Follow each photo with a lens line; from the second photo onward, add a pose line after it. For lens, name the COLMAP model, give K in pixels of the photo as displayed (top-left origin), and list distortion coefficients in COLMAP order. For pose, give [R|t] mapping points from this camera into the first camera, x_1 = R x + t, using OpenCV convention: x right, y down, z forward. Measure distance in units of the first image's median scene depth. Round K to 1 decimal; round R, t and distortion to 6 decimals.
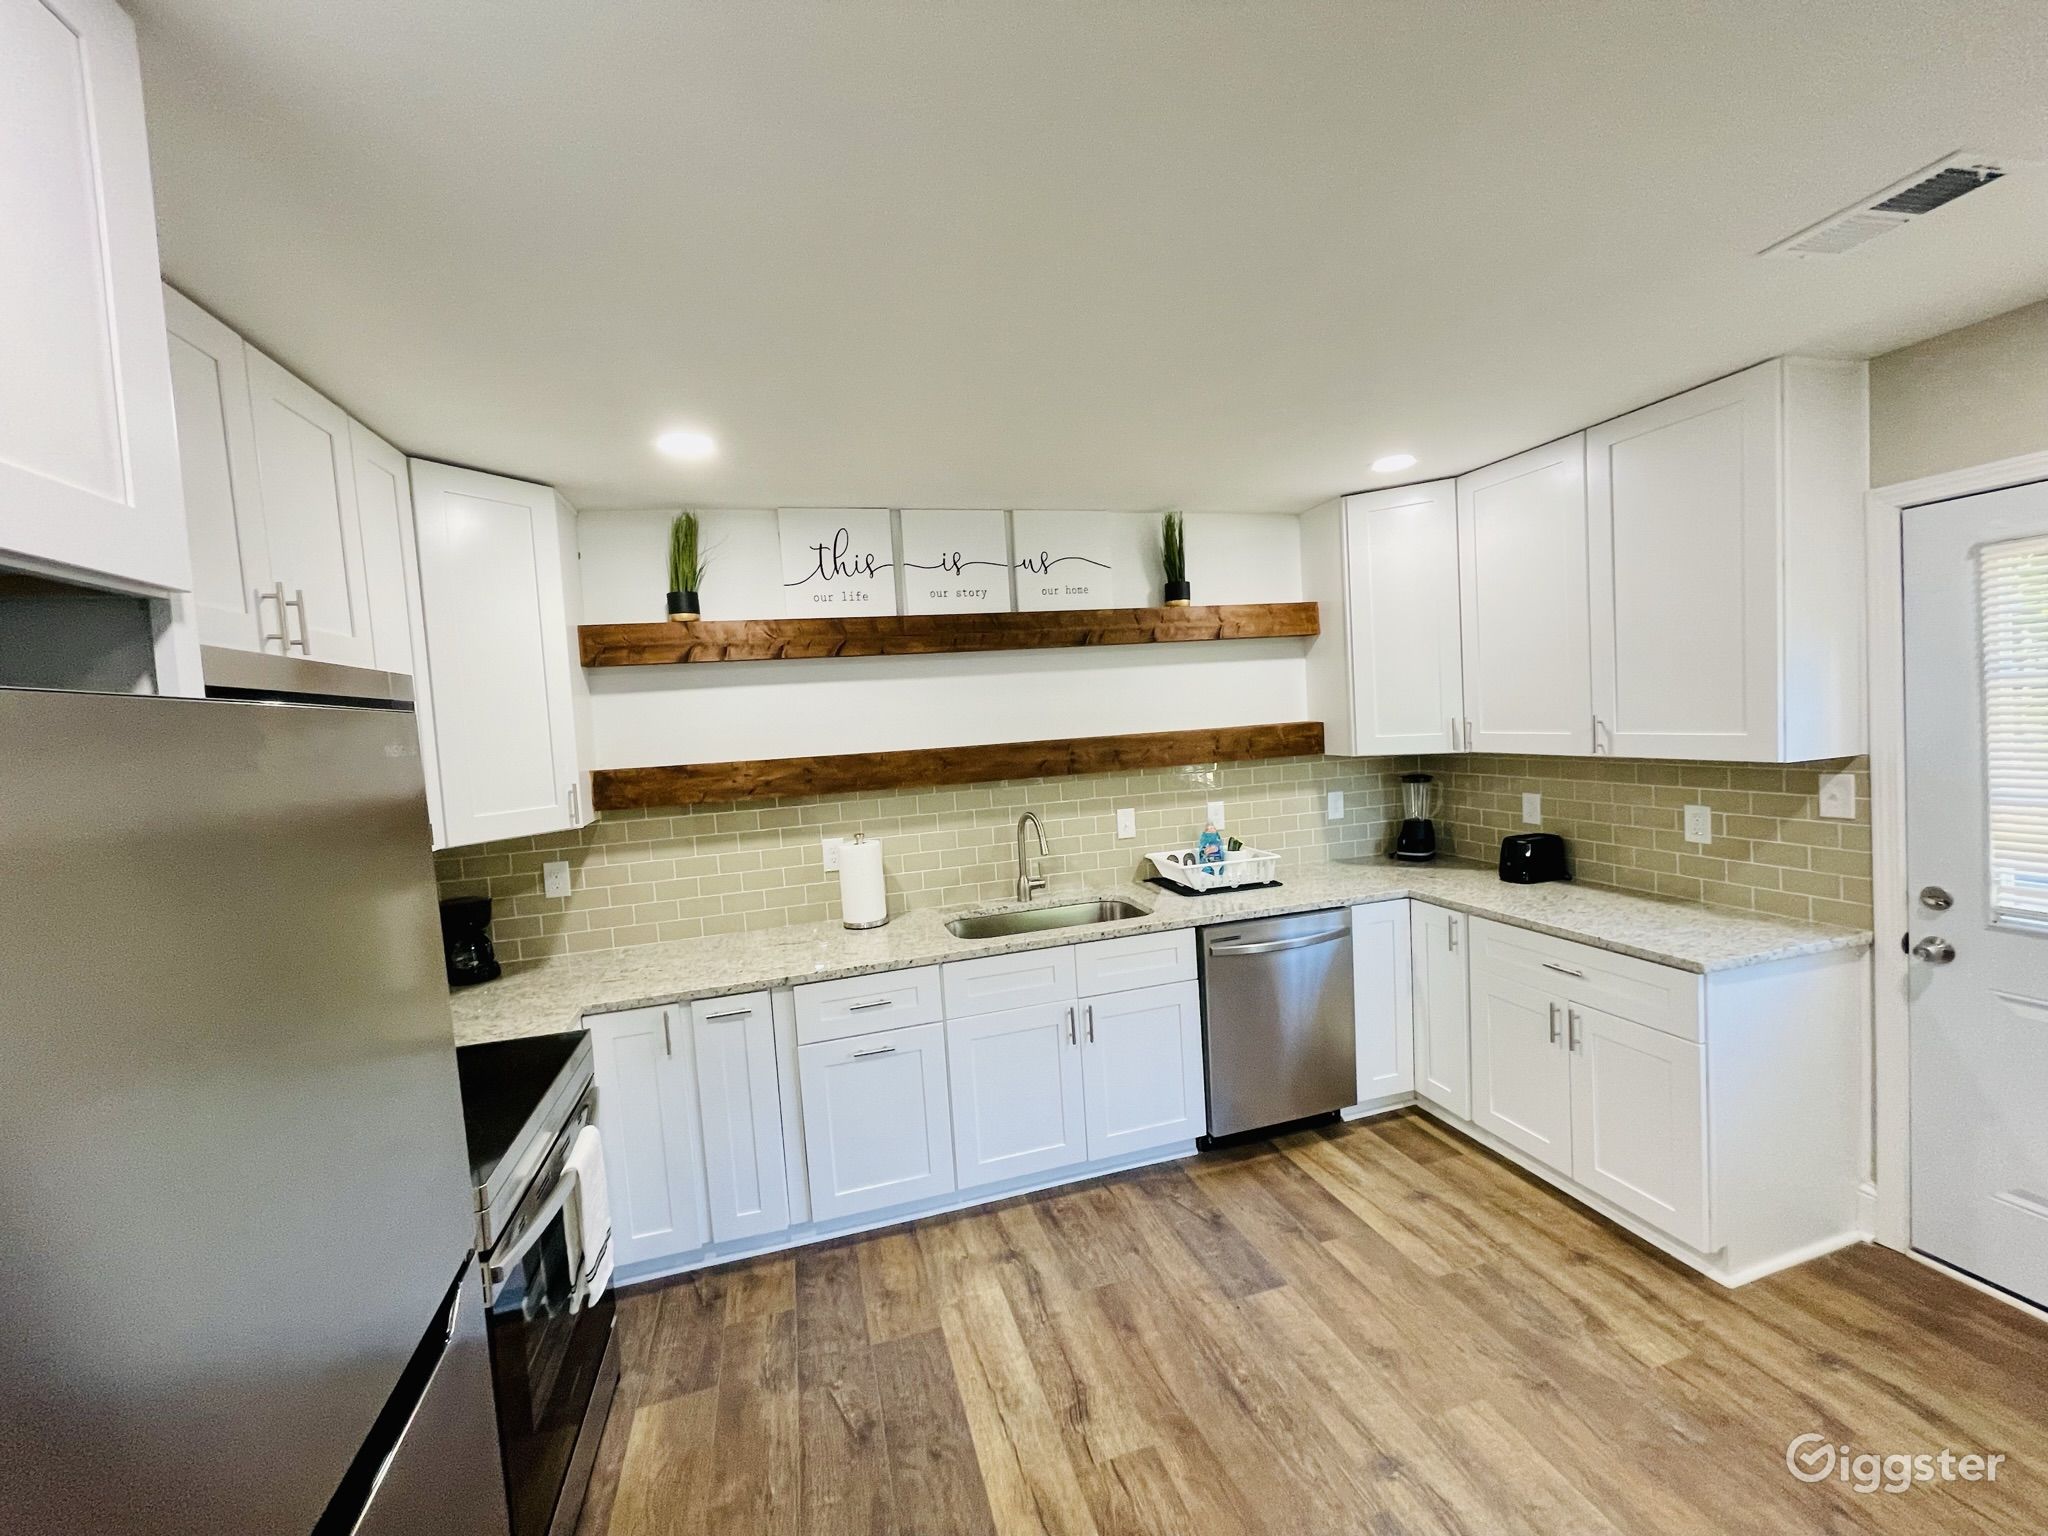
lens RADIAL K [[817.5, 0, 1024.0], [0, 817.5, 768.0], [0, 0, 1]] dist [0.000715, 0.000213]
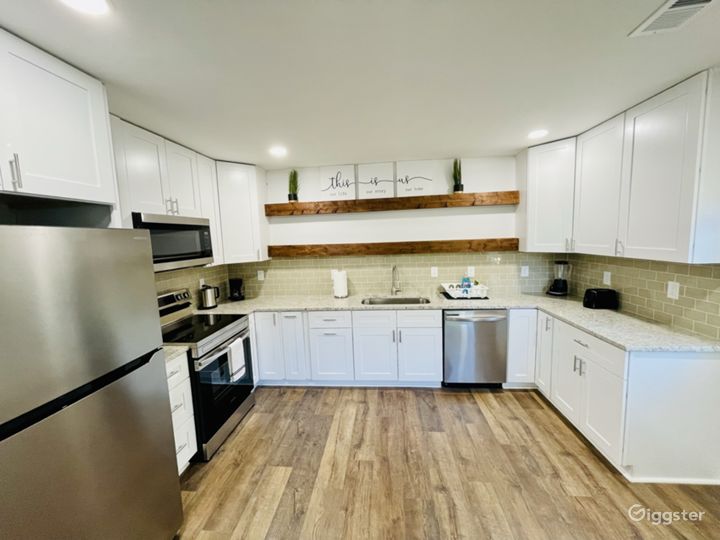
lens RADIAL K [[288.6, 0, 359.7], [0, 288.6, 268.5], [0, 0, 1]] dist [0.002004, 0.000584]
pose [[0.931203, 0.068818, -0.357944, 0.300053], [-0.045230, 0.996242, 0.073870, -0.007934], [0.361683, -0.052598, 0.930816, -0.029177]]
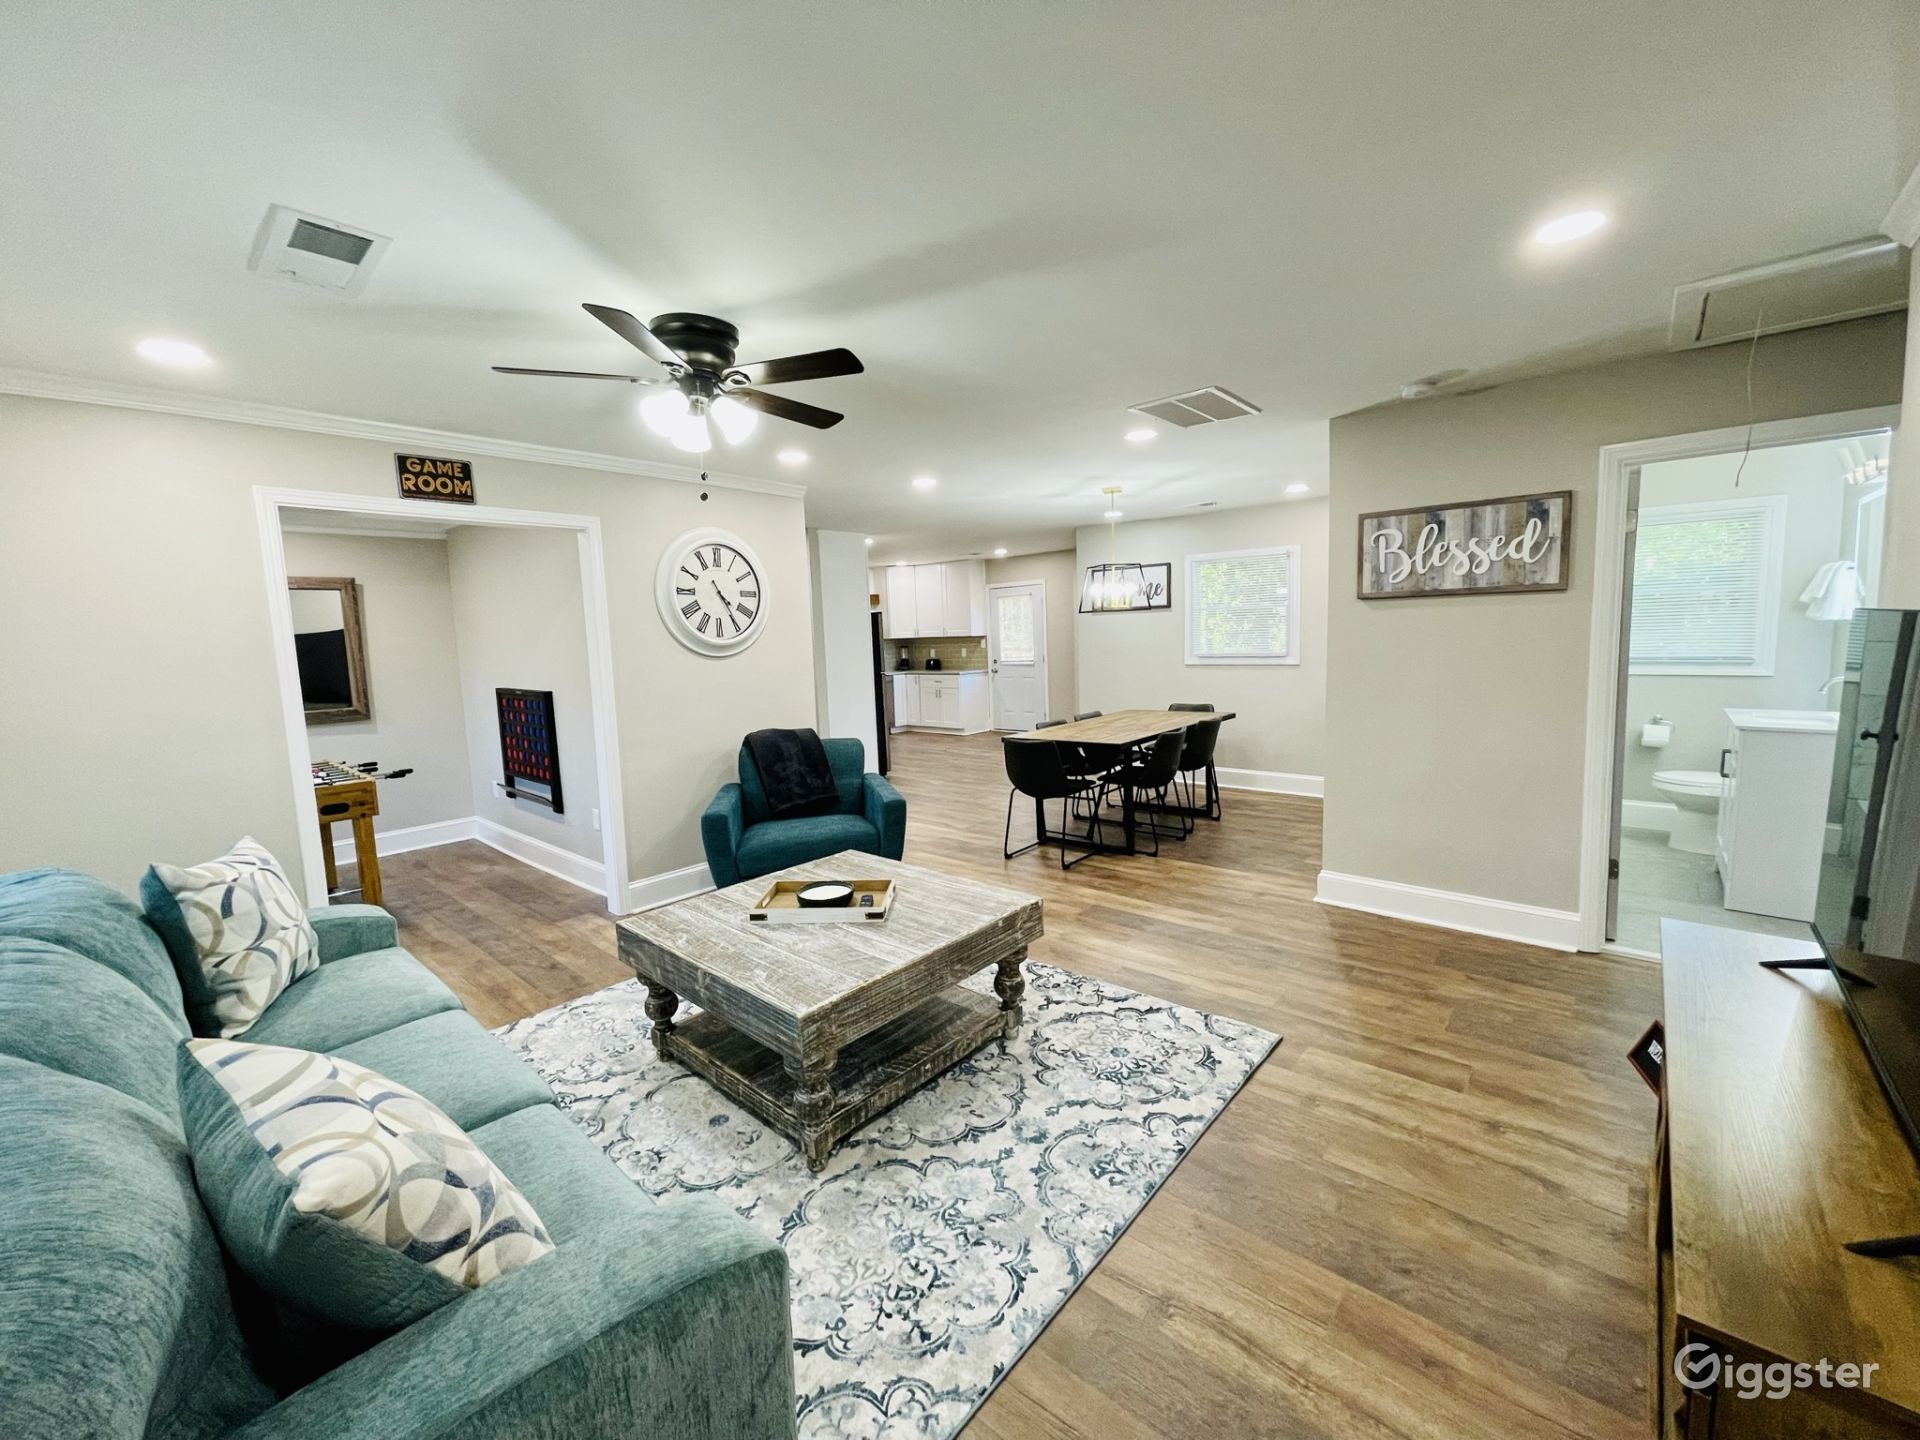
lens RADIAL K [[769.6, 0, 959.2], [0, 769.6, 716.1], [0, 0, 1]] dist [0.002004, 0.000584]
pose [[0.843359, -0.024061, 0.536812, -1.392624], [0.013764, 0.999637, 0.023182, 0.305395], [-0.537175, -0.012162, 0.843383, -2.416083]]
